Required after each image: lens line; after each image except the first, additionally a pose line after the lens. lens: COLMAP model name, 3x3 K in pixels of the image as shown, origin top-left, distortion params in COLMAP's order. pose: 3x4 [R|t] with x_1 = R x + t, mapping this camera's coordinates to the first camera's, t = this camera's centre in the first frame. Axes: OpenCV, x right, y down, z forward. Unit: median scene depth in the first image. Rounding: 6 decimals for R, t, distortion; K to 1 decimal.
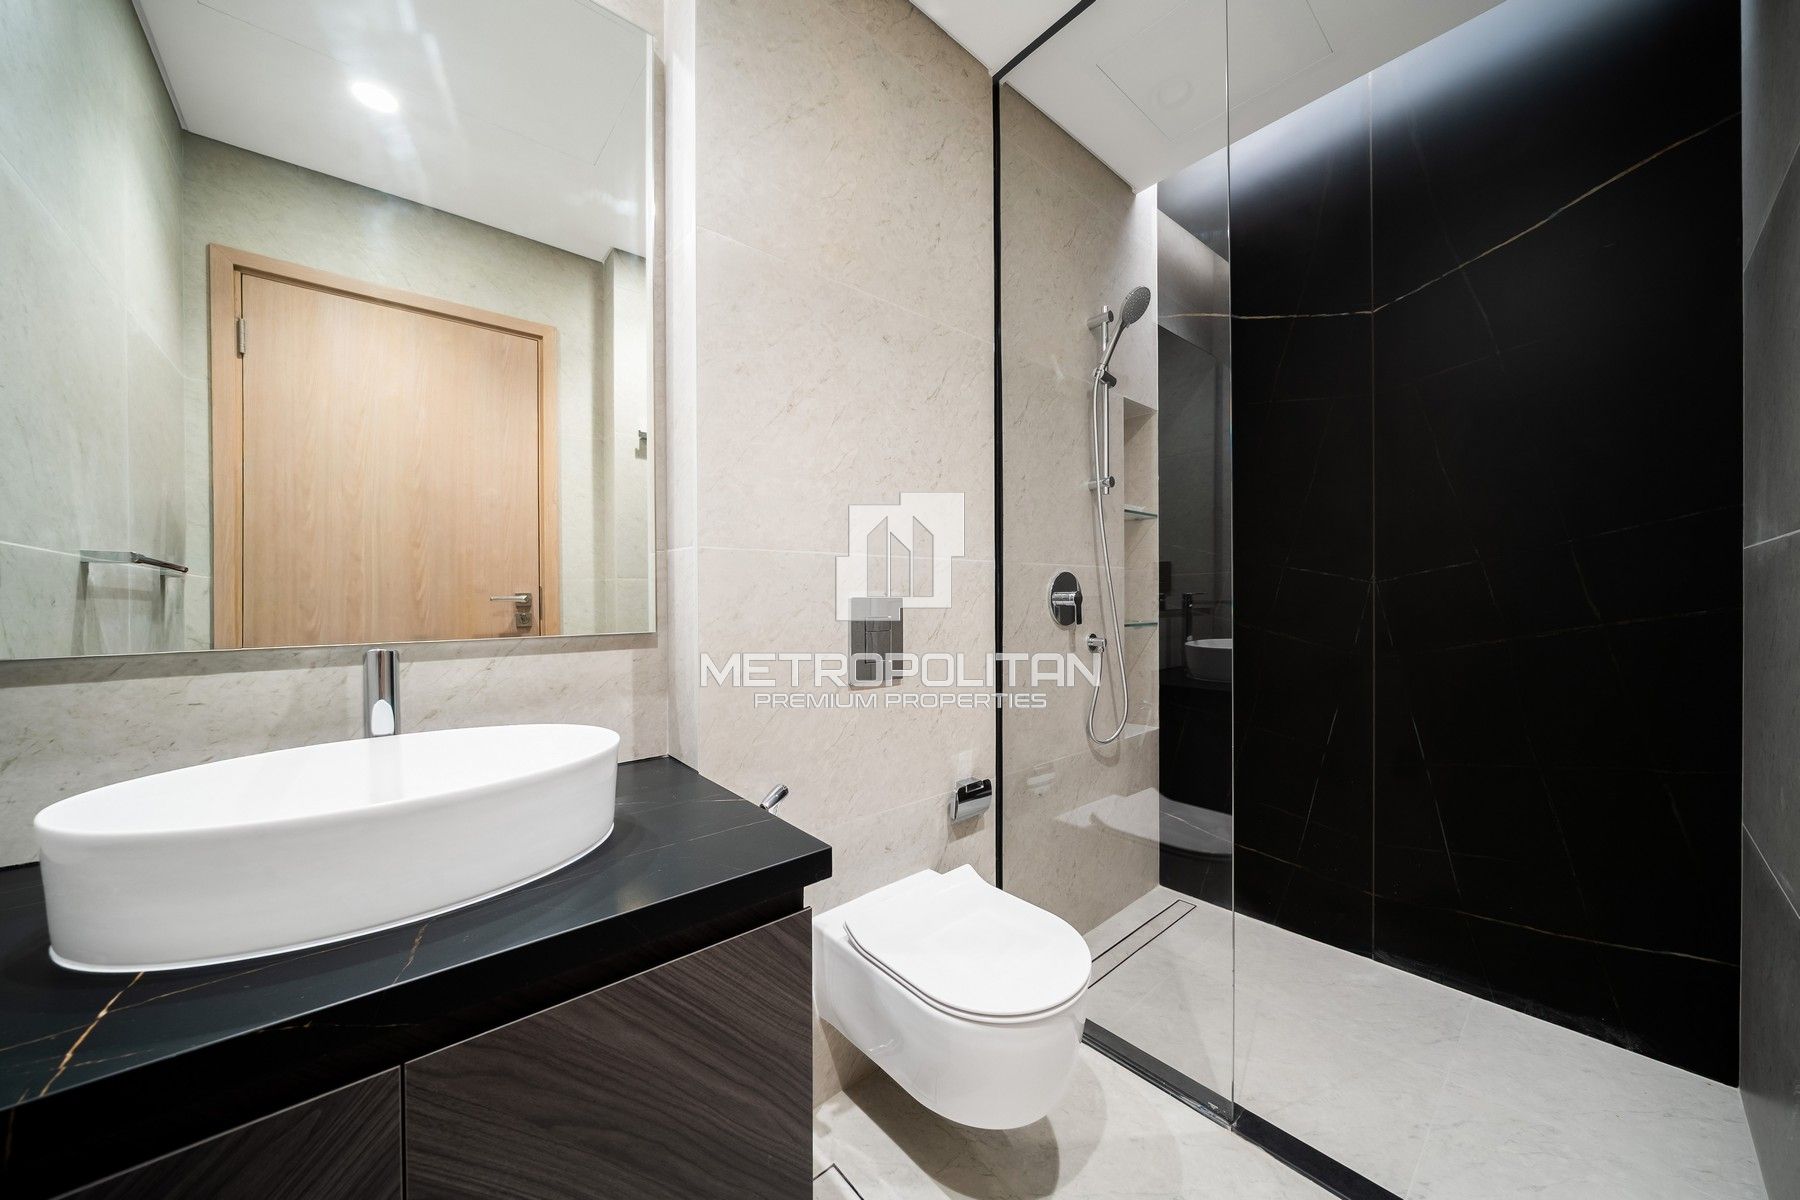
lens RADIAL K [[611.9, 0, 901.4], [0, 611.9, 599.2], [0, 0, 1]] dist [-0.001718, -0.001056]
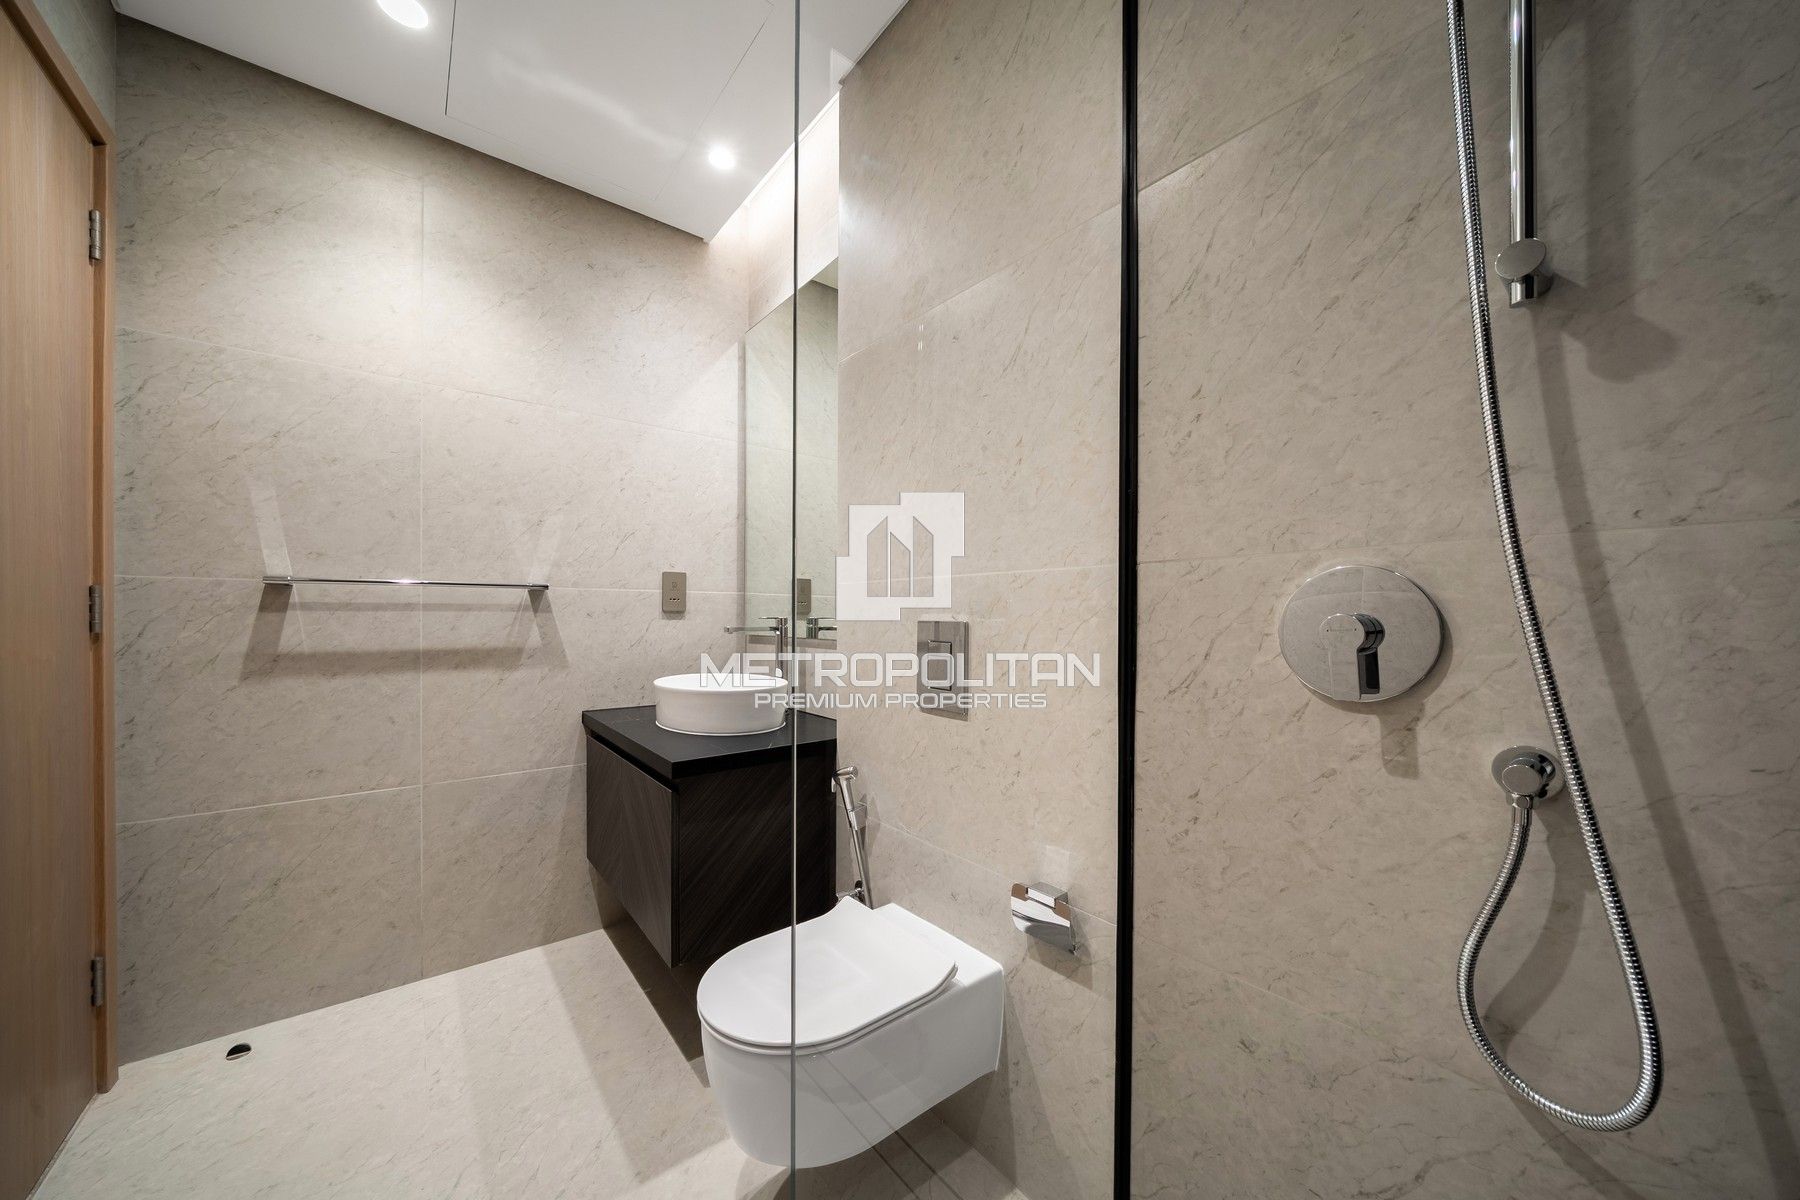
lens RADIAL K [[611.9, 0, 900.2], [0, 611.9, 606.3], [0, 0, 1]] dist [-0.001718, -0.001056]
pose [[-0.026088, 0.000742, -0.999659, 0.799803], [0.000517, 1.000000, 0.000729, -0.023053], [0.999660, -0.000498, -0.026088, 0.847432]]
